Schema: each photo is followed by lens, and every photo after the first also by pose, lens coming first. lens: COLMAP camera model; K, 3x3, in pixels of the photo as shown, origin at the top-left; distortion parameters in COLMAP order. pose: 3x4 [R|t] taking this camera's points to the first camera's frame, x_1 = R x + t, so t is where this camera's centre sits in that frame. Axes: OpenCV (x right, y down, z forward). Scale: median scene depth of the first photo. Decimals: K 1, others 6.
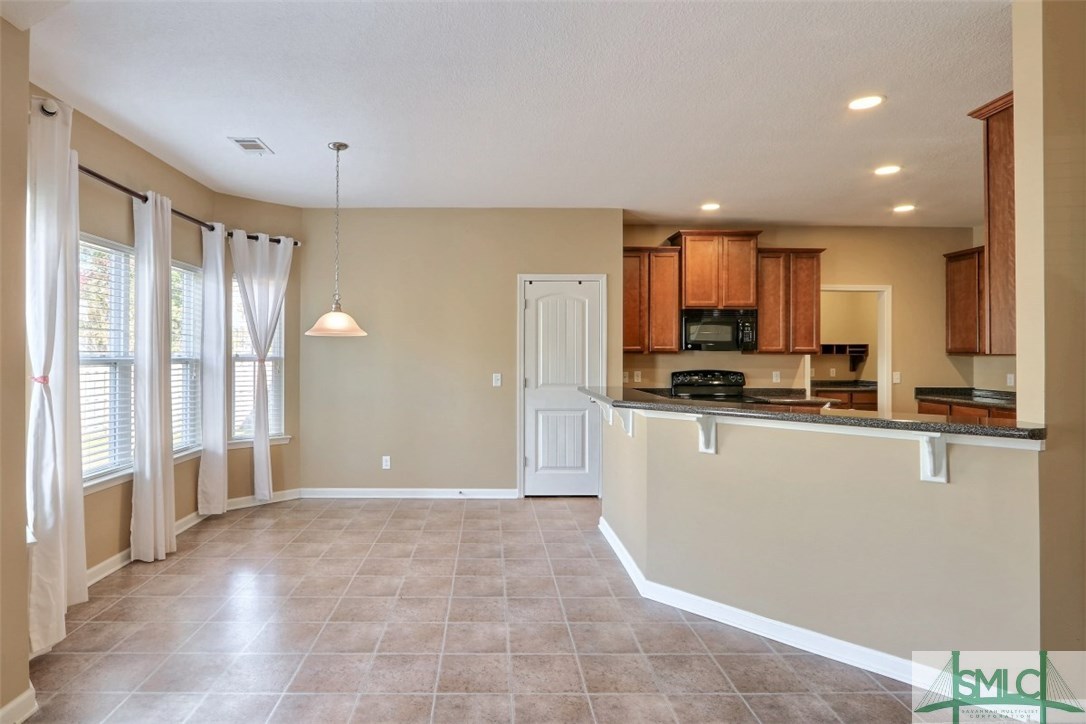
lens RADIAL K [[567.8, 0, 493.2], [0, 567.8, 350.4], [0, 0, 1]] dist [-0.009396, 0.002399]
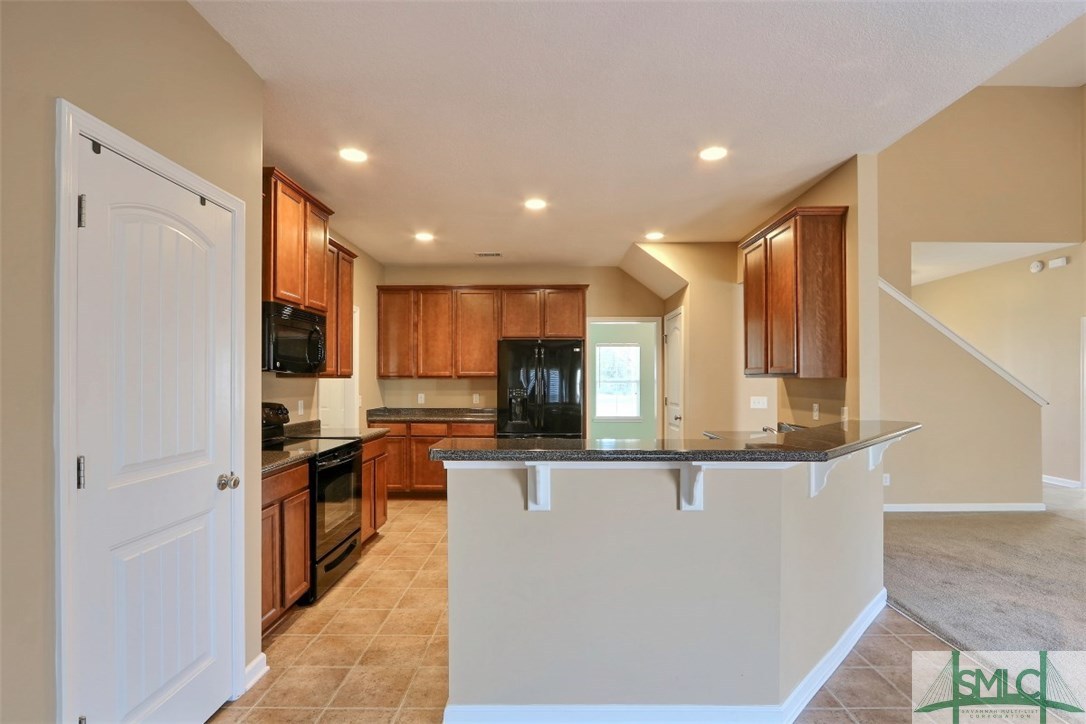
lens RADIAL K [[521.1, 0, 543.2], [0, 521.1, 371.1], [0, 0, 1]] dist [-0.000933, 0.000378]
pose [[0.006536, 0.013044, 0.999894, -0.207052], [-0.007076, 0.999890, -0.012998, 0.004880], [-0.999954, -0.006991, 0.006628, 0.717217]]
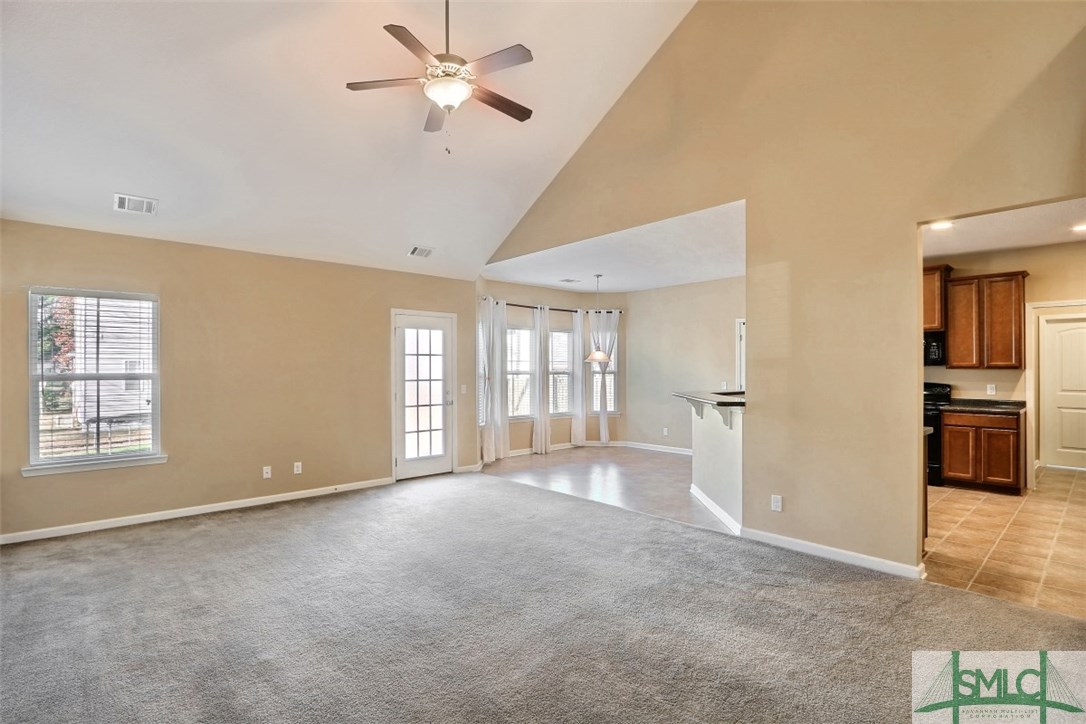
lens RADIAL K [[521.1, 0, 540.9], [0, 521.1, 367.7], [0, 0, 1]] dist [-0.000933, 0.000378]
pose [[0.680935, -0.007704, -0.732304, 0.690152], [0.007062, 0.999967, -0.003954, 0.002514], [0.732310, -0.002479, 0.680967, -0.354359]]
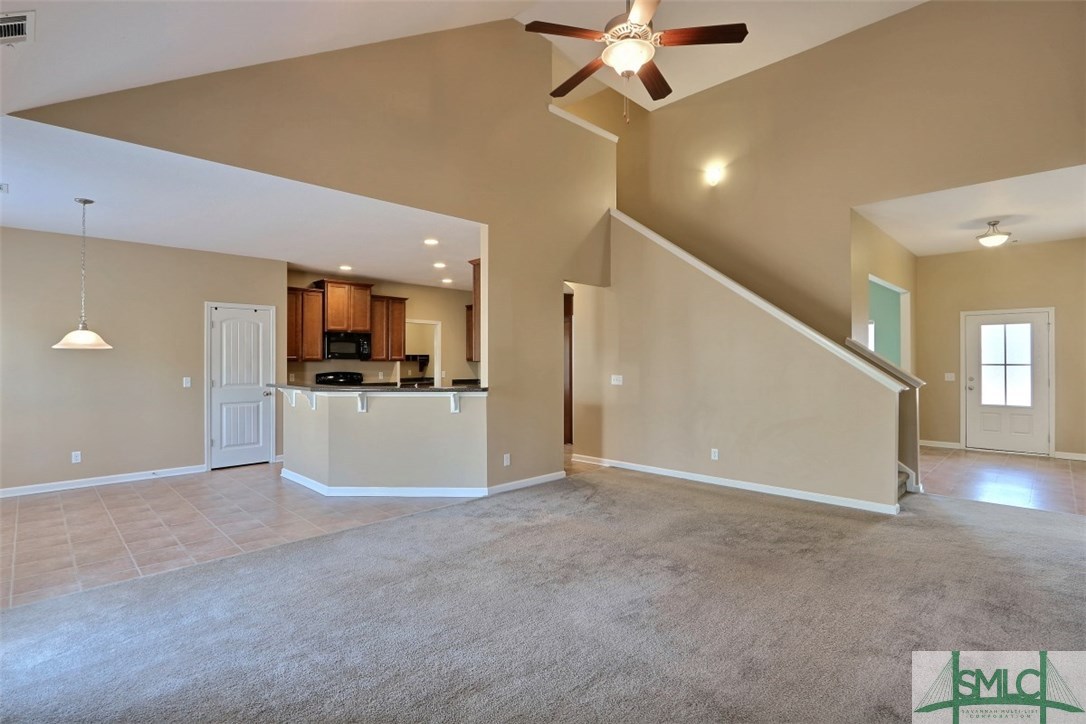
lens RADIAL K [[521.1, 0, 526.3], [0, 521.1, 352.4], [0, 0, 1]] dist [-0.000933, 0.000378]
pose [[0.713824, 0.006942, 0.700290, -0.249688], [0.000659, 0.999944, -0.010585, -0.002674], [-0.700325, 0.008018, 0.713780, -0.354349]]
